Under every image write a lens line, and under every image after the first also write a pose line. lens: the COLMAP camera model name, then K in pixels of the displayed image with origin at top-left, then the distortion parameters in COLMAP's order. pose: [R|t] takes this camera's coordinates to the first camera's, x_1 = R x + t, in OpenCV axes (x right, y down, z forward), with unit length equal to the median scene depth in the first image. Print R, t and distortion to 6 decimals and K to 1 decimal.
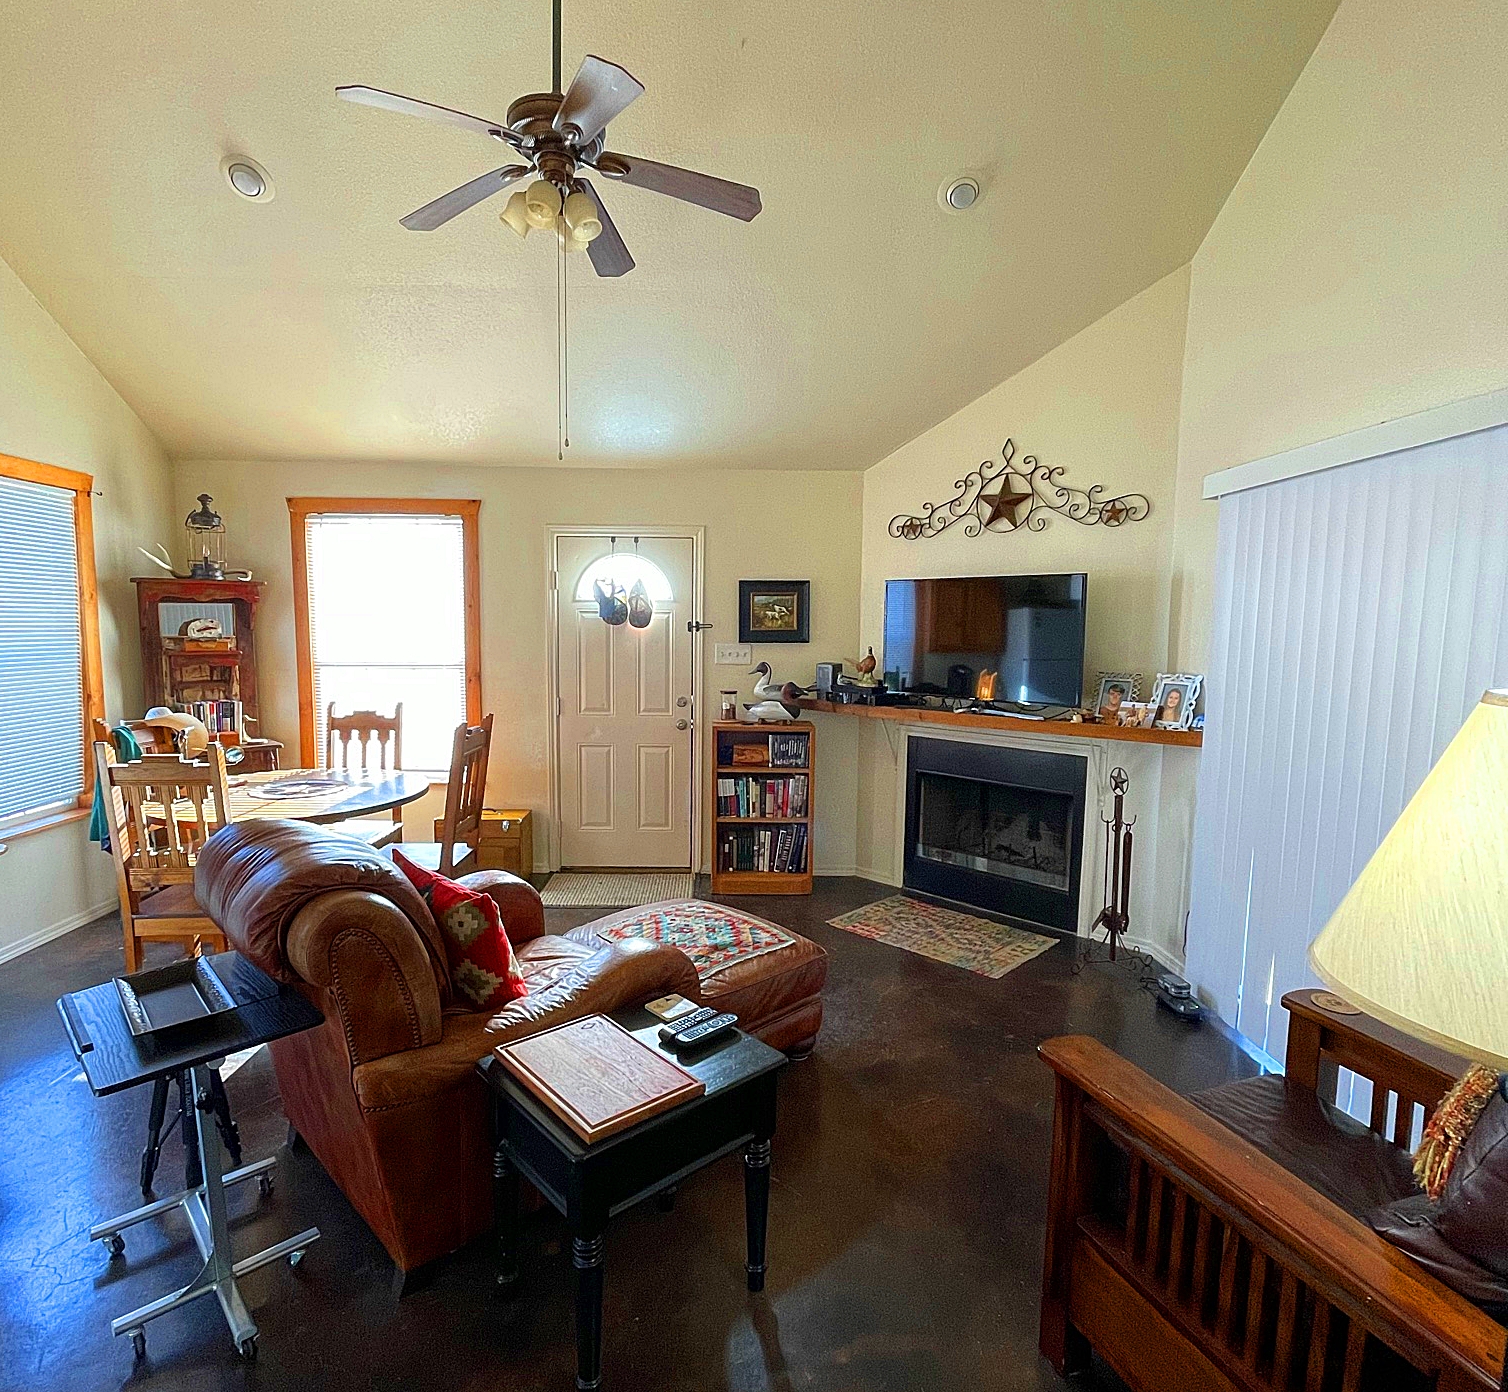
lens RADIAL K [[733.0, 0, 754.0], [0, 733.0, 696.0], [0, 0, 1]] dist [-0.000151, -0.000047]
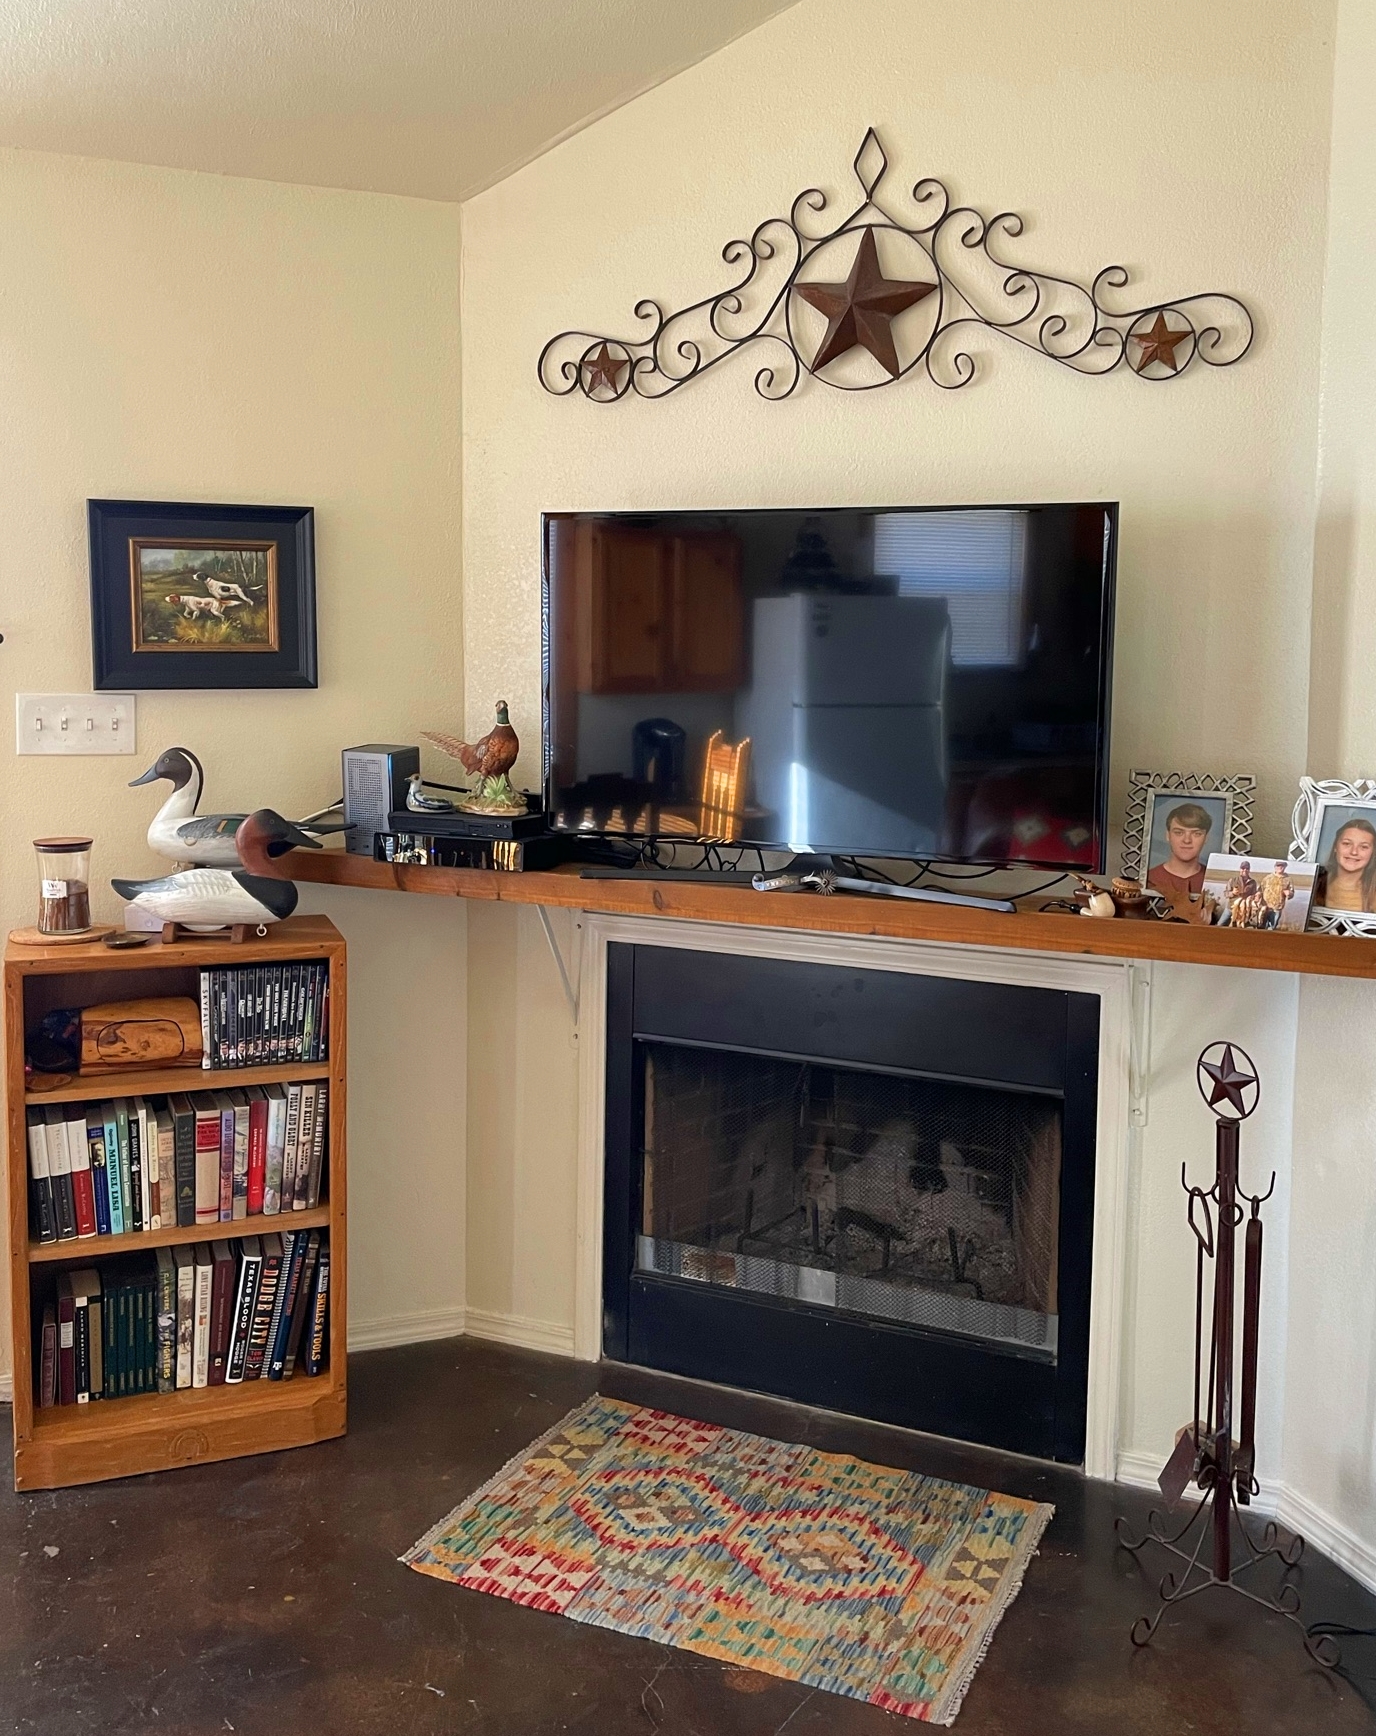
lens RADIAL K [[1406.7, 0, 693.0], [0, 1406.7, 758.6], [0, 0, 1]] dist [0.046880, -0.010437]
pose [[0.938260, -0.027689, 0.344822, 0.011591], [0.027633, 0.999605, 0.005076, -0.040082], [-0.344827, 0.004766, 0.938654, 0.332084]]
